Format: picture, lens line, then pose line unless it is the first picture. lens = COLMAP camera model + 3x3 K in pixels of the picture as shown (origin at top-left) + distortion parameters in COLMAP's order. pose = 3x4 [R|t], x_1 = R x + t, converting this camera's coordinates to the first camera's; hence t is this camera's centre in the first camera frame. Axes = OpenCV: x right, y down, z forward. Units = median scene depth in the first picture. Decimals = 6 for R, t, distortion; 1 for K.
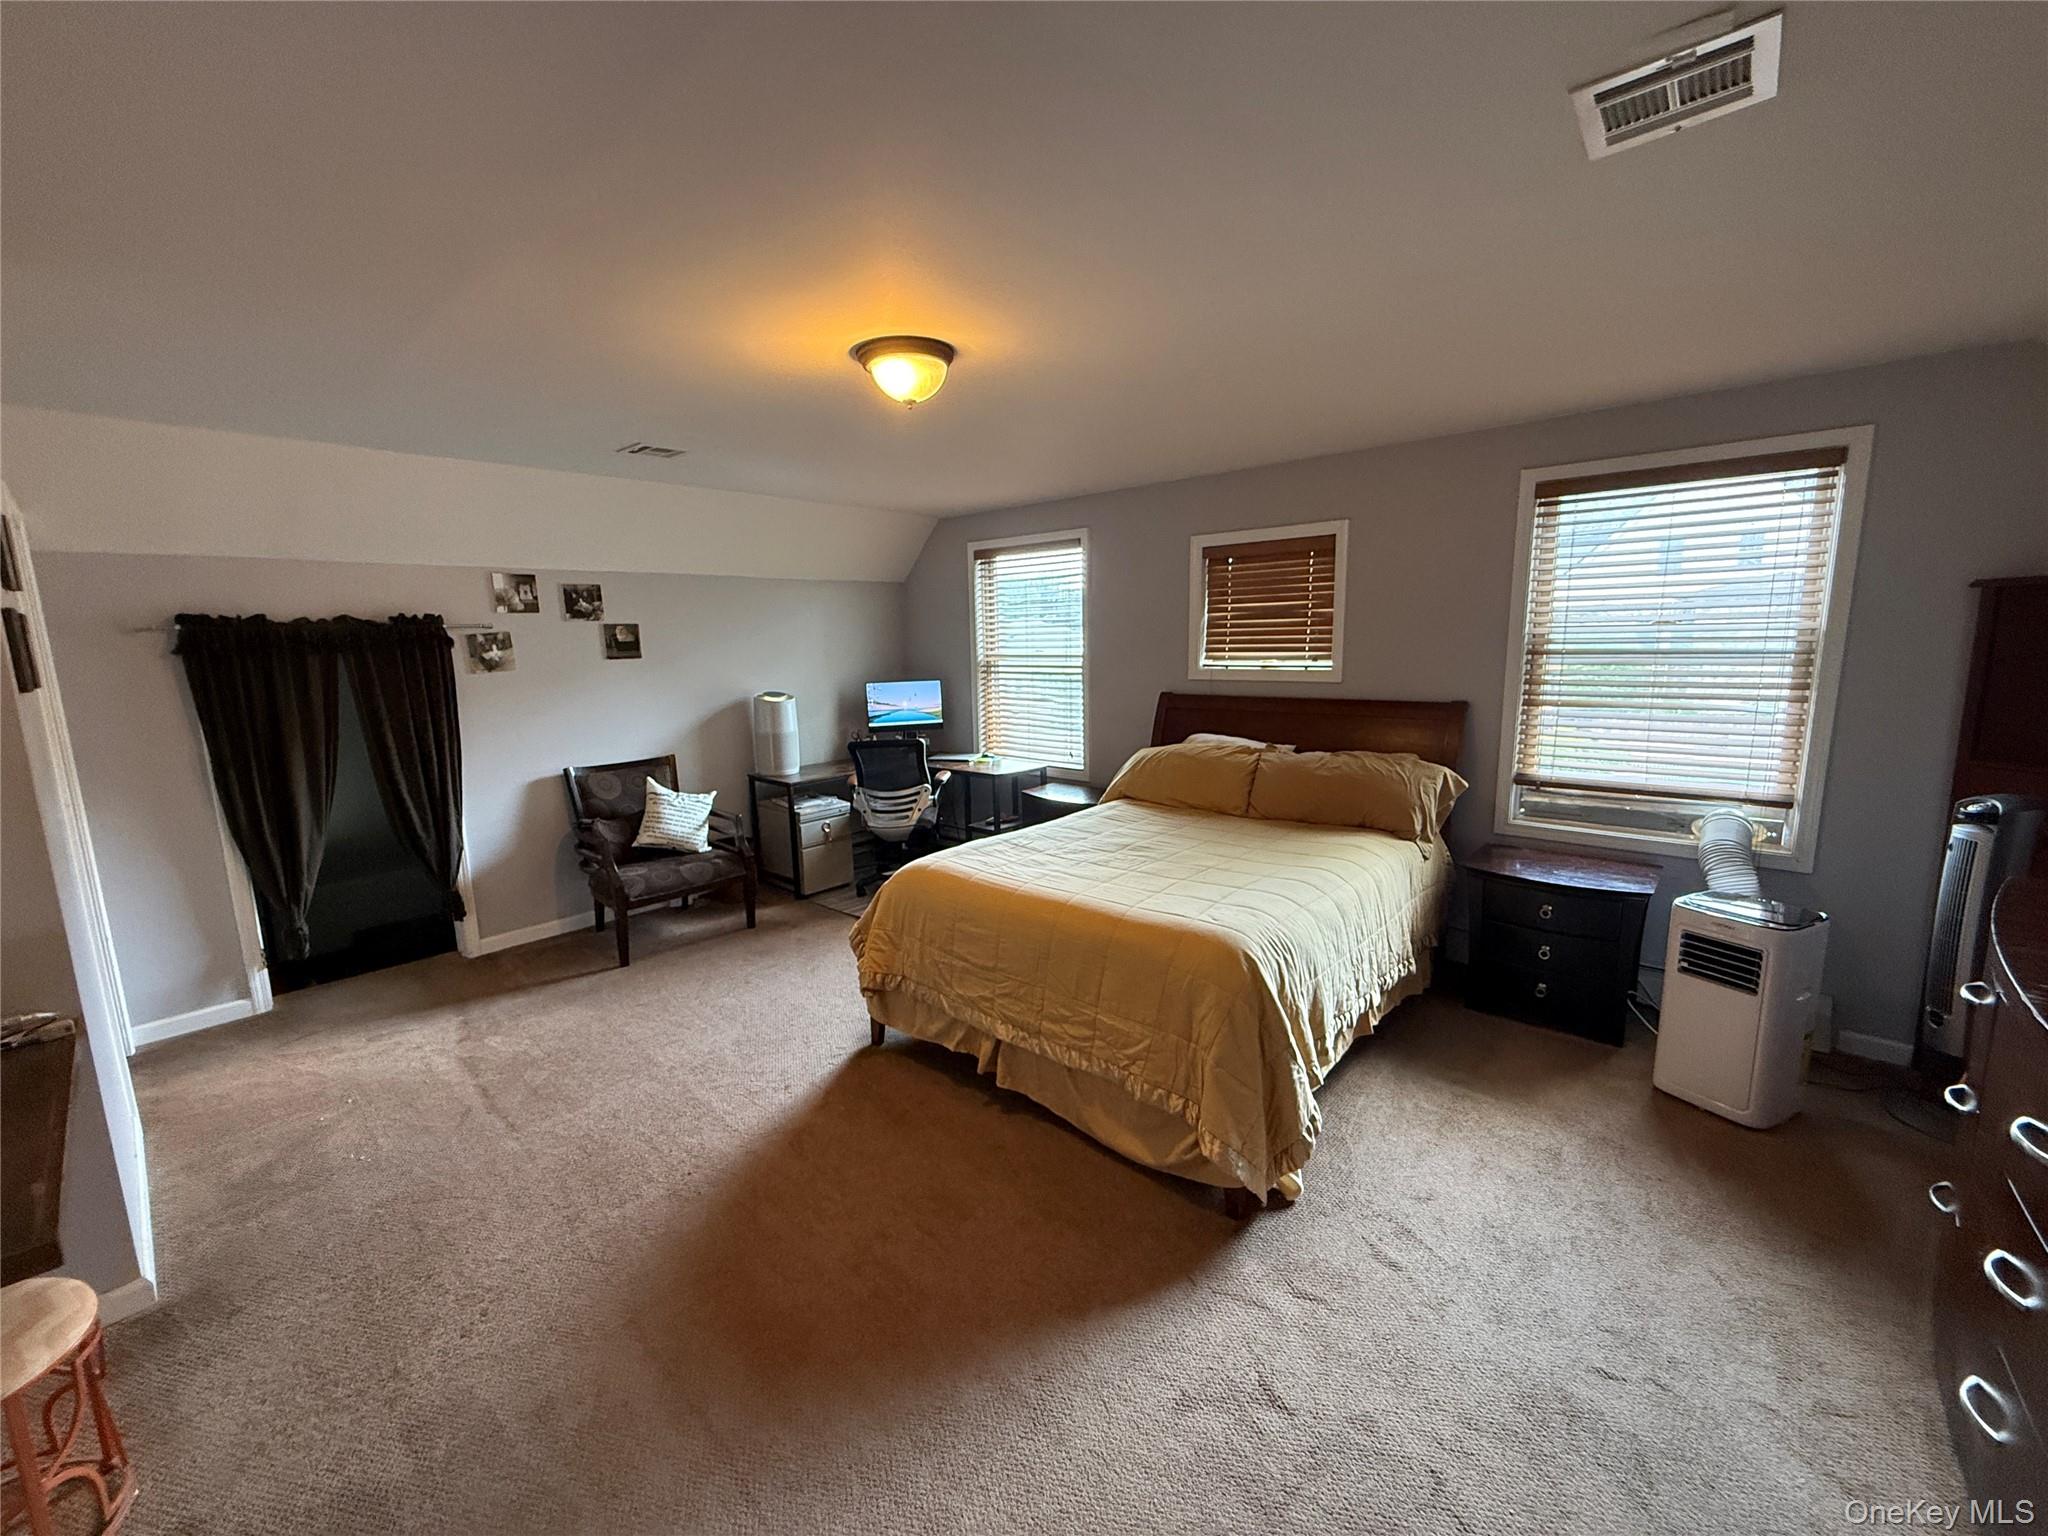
lens RADIAL K [[819.5, 0, 1026.5], [0, 819.5, 762.7], [0, 0, 1]] dist [-0.000134, 0.000114]
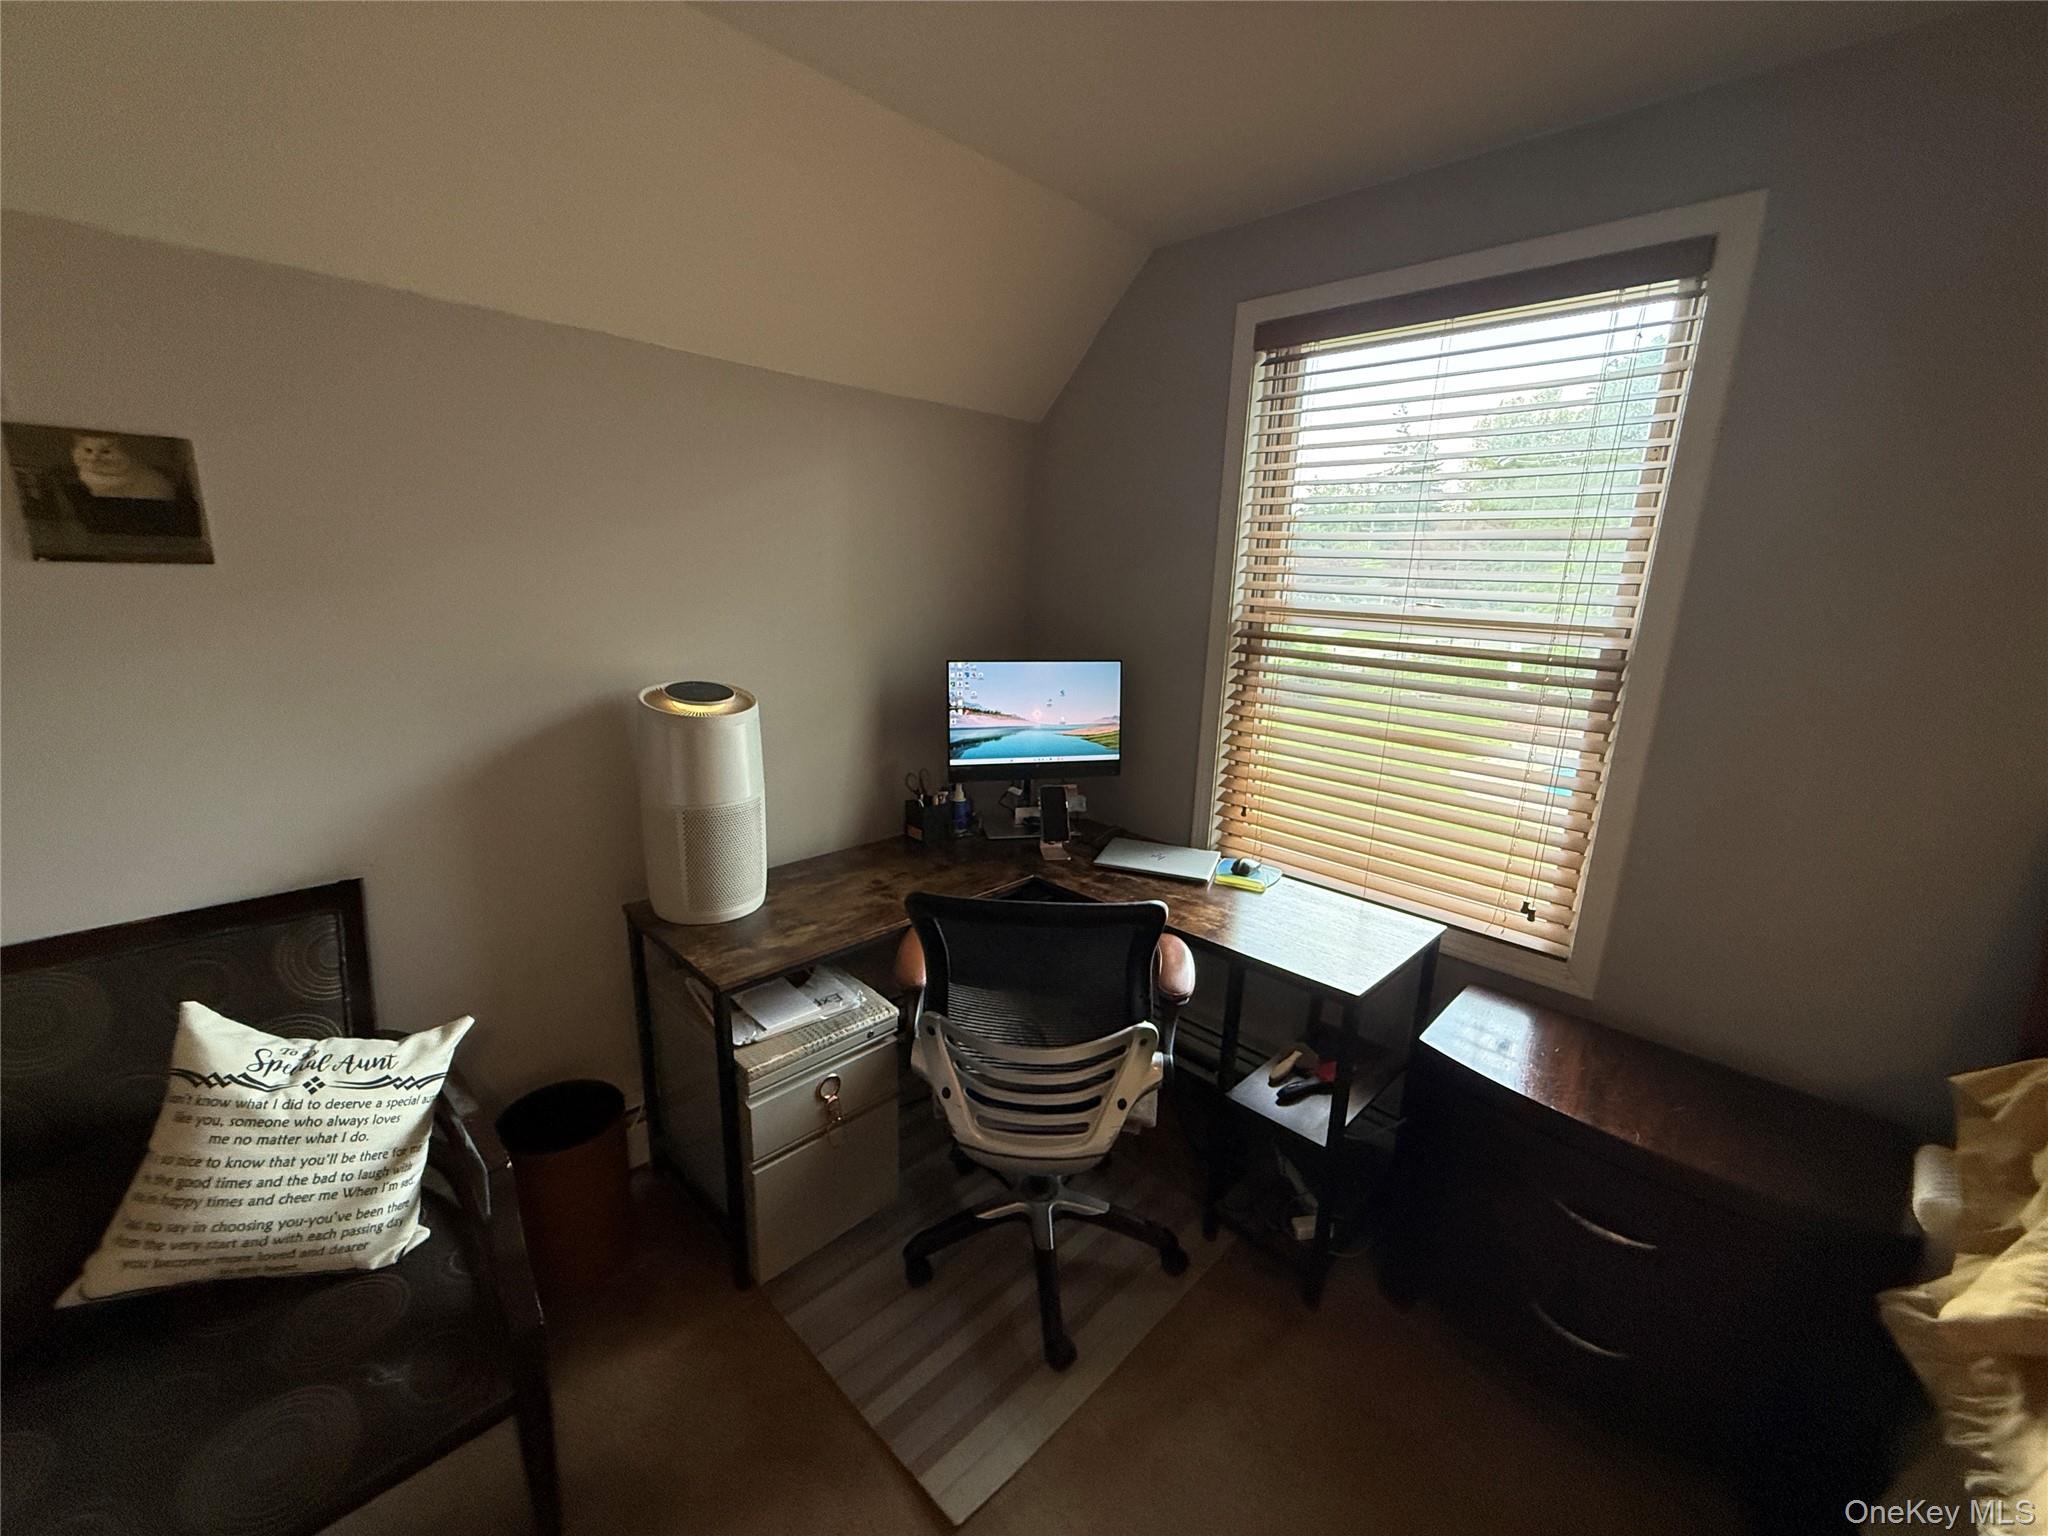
lens RADIAL K [[819.5, 0, 1017.2], [0, 819.5, 767.9], [0, 0, 1]] dist [-0.000134, 0.000114]
pose [[0.996777, 0.066224, -0.045272, -0.194364], [-0.062139, 0.994324, 0.086359, -0.112636], [0.050734, -0.083267, 0.995235, 0.824245]]
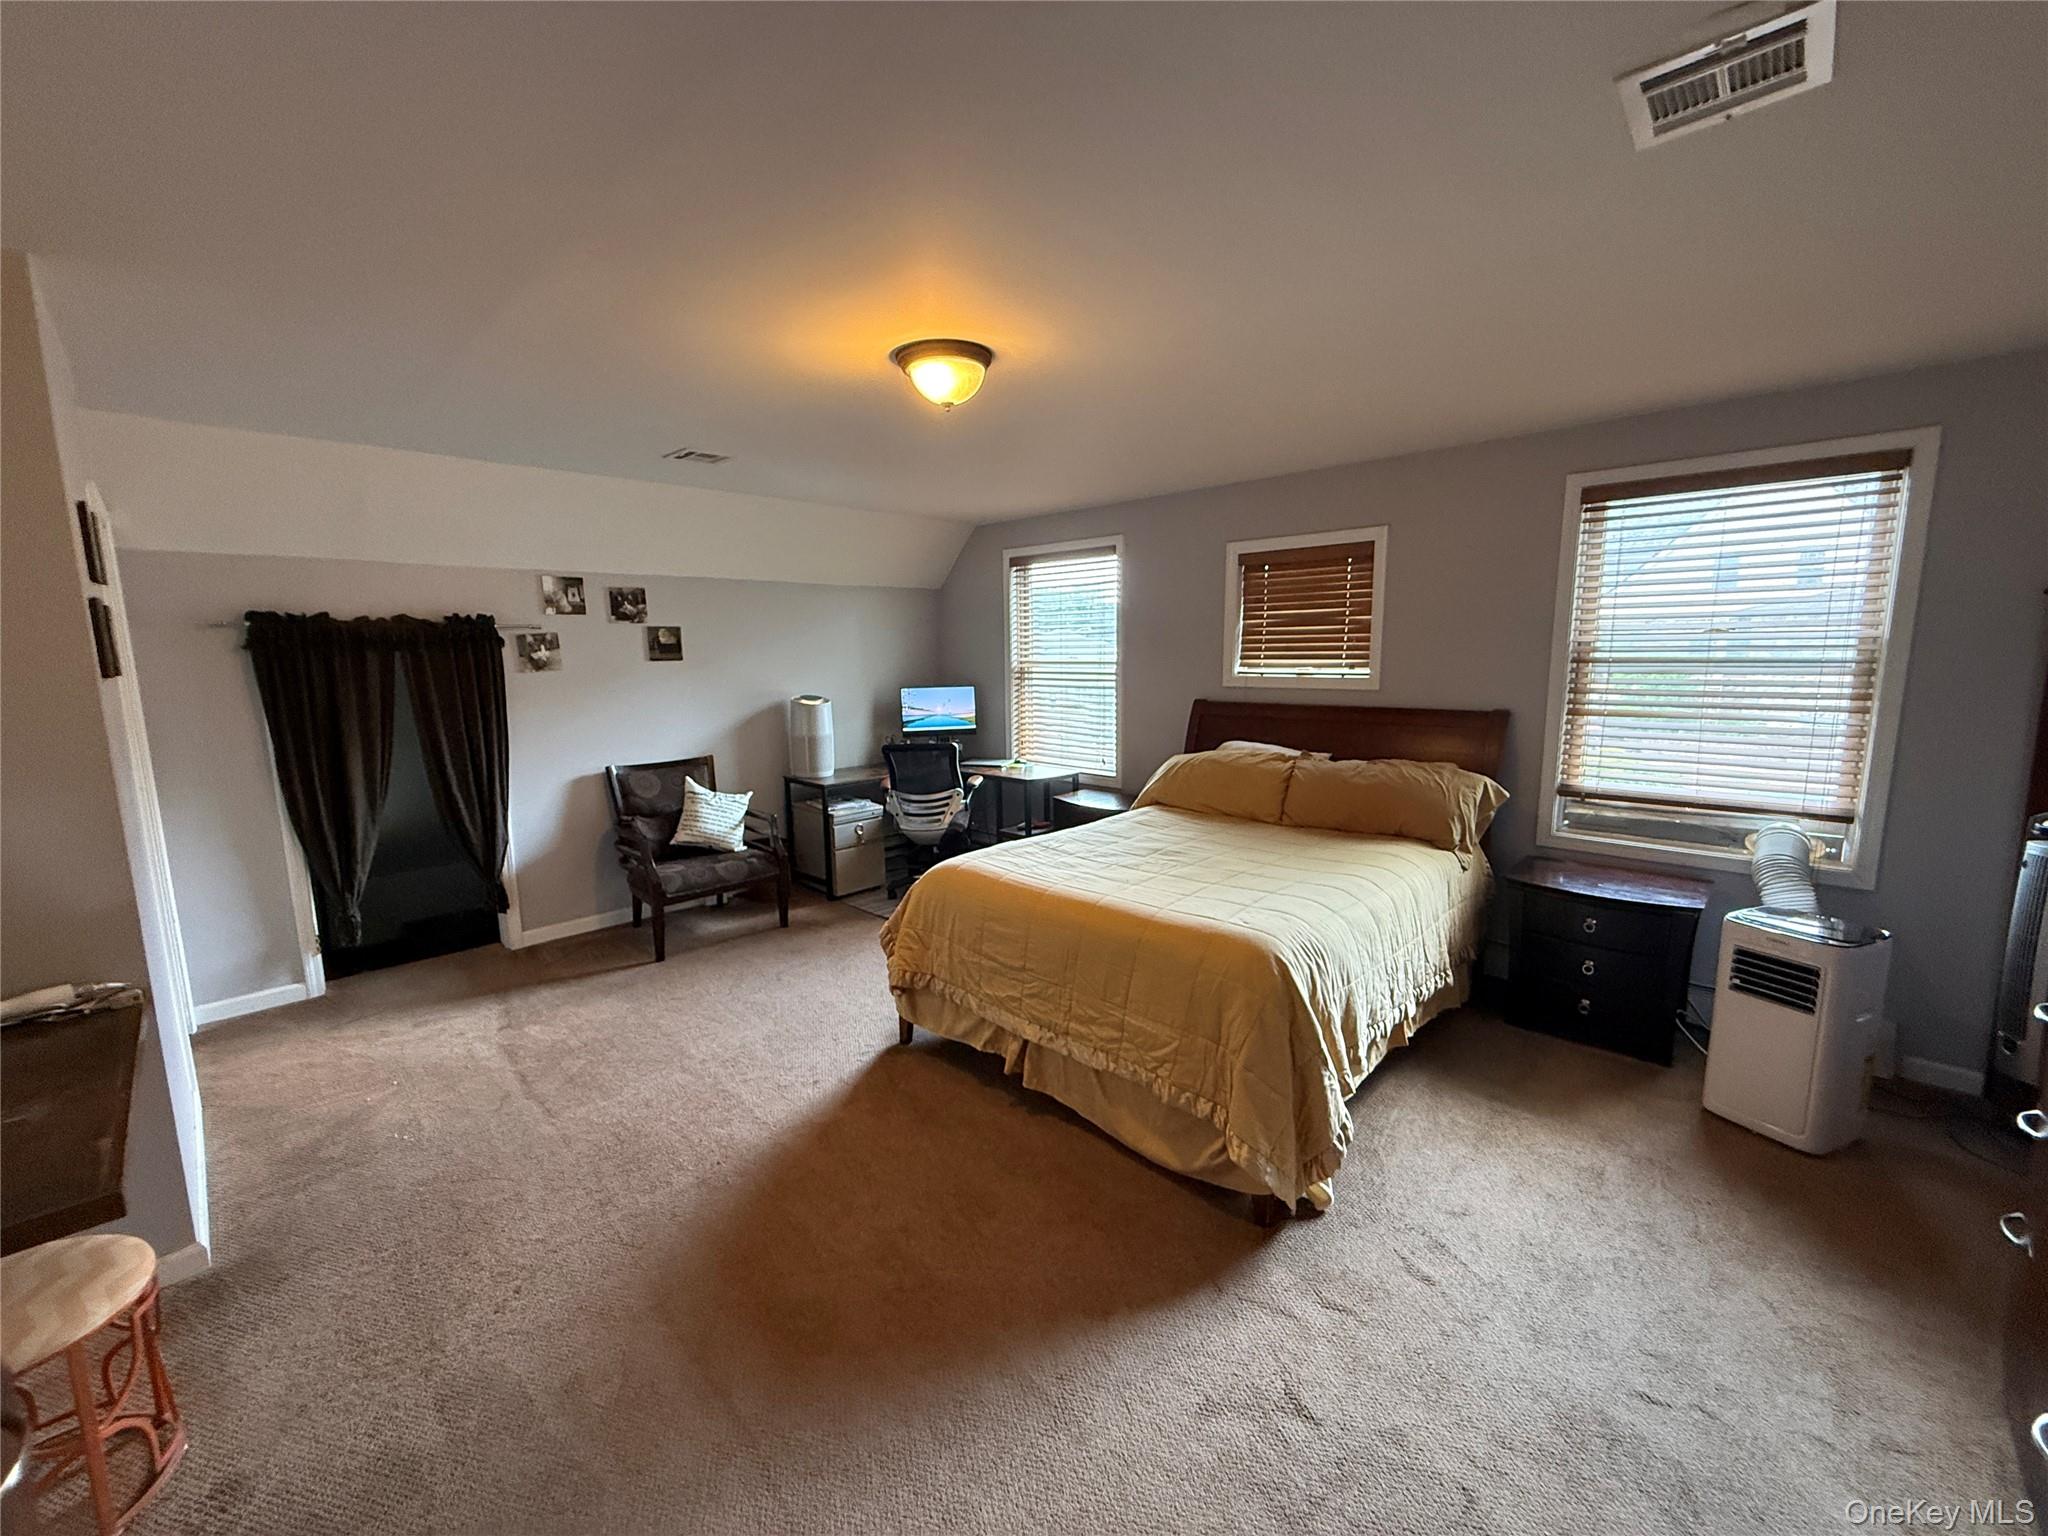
lens RADIAL K [[819.5, 0, 1026.7], [0, 819.5, 762.6], [0, 0, 1]] dist [-0.000134, 0.000114]
pose [[0.999089, 0.014345, -0.040193, 0.001453], [-0.014935, 0.999785, -0.014407, 0.009517], [0.039978, 0.014994, 0.999088, -0.001679]]
